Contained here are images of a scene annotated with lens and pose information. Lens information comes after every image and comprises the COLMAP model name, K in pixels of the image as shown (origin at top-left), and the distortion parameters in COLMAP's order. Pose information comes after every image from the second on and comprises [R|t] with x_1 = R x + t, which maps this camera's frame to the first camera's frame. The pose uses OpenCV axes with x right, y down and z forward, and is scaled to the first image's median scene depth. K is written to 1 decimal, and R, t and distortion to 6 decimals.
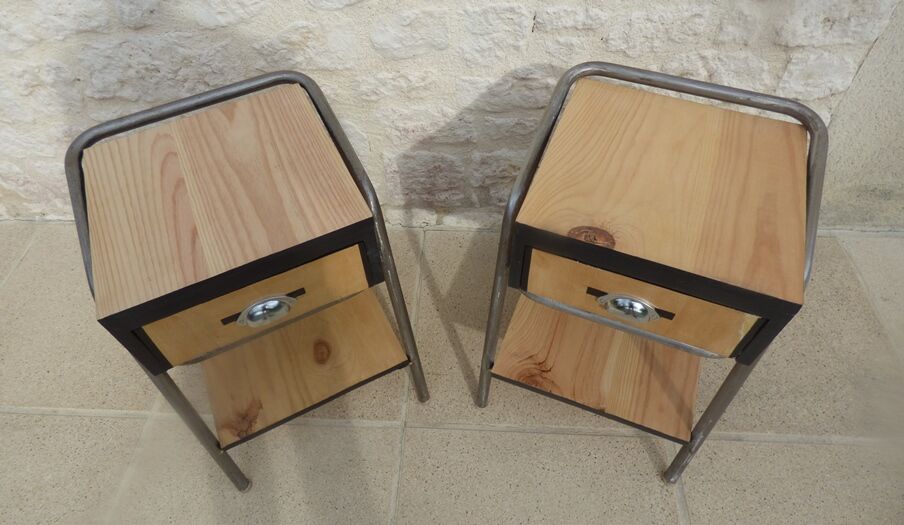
lens RADIAL K [[550.1, 0, 447.7], [0, 550.1, 241.3], [0, 0, 1]] dist [-0.006659, -0.002217]
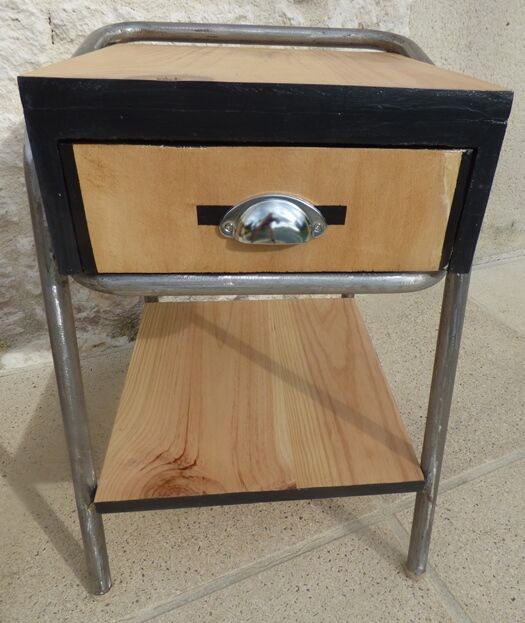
lens RADIAL K [[497.4, 0, 294.8], [0, 497.4, 306.1], [0, 0, 1]] dist [-0.002377, -0.005318]
pose [[0.876367, -0.194435, 0.440655, 0.071891], [0.328757, 0.910104, -0.252251, 0.241167], [-0.351995, 0.365932, 0.861506, 0.408167]]
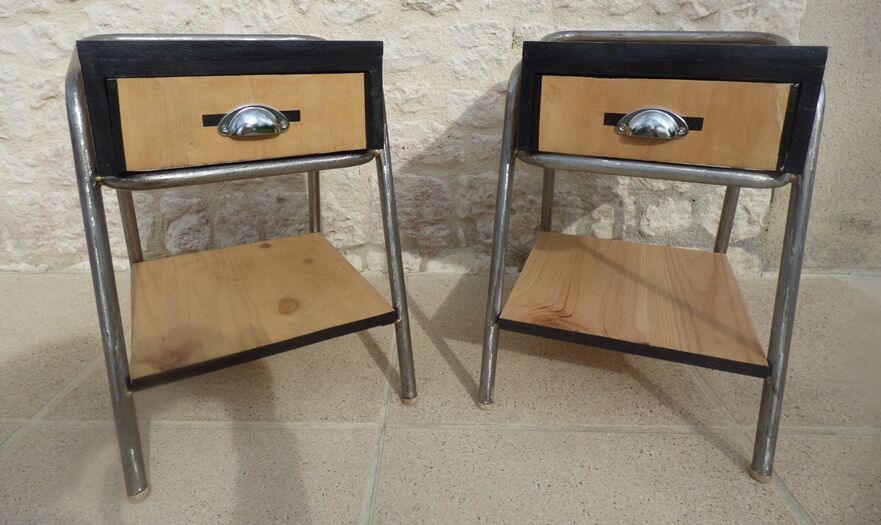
lens RADIAL K [[531.3, 0, 437.0], [0, 531.3, 184.8], [0, 0, 1]] dist [-0.008786, 0.000978]
pose [[0.998463, 0.027308, 0.048230, -0.053022], [0.005934, 0.812518, -0.582906, 0.513308], [-0.055106, 0.582296, 0.811107, 0.249638]]
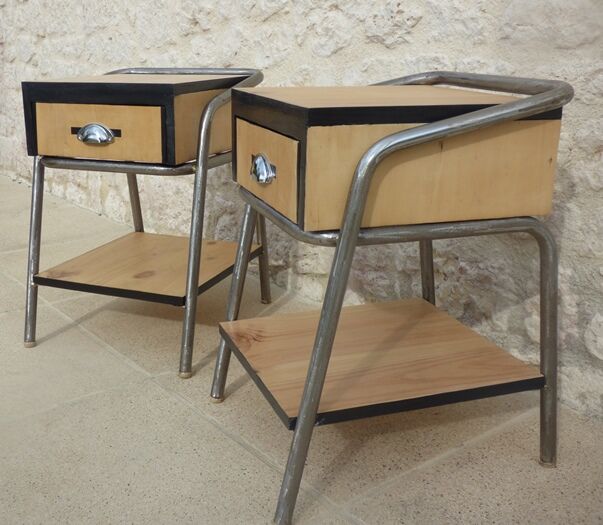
lens RADIAL K [[751.8, 0, 249.4], [0, 751.8, 240.3], [0, 0, 1]] dist [-0.012651, 0.070570]
pose [[0.631035, 0.231619, -0.740369, 0.990375], [-0.608859, 0.739283, -0.287666, 0.453610], [0.480714, 0.632308, 0.607537, 0.150867]]
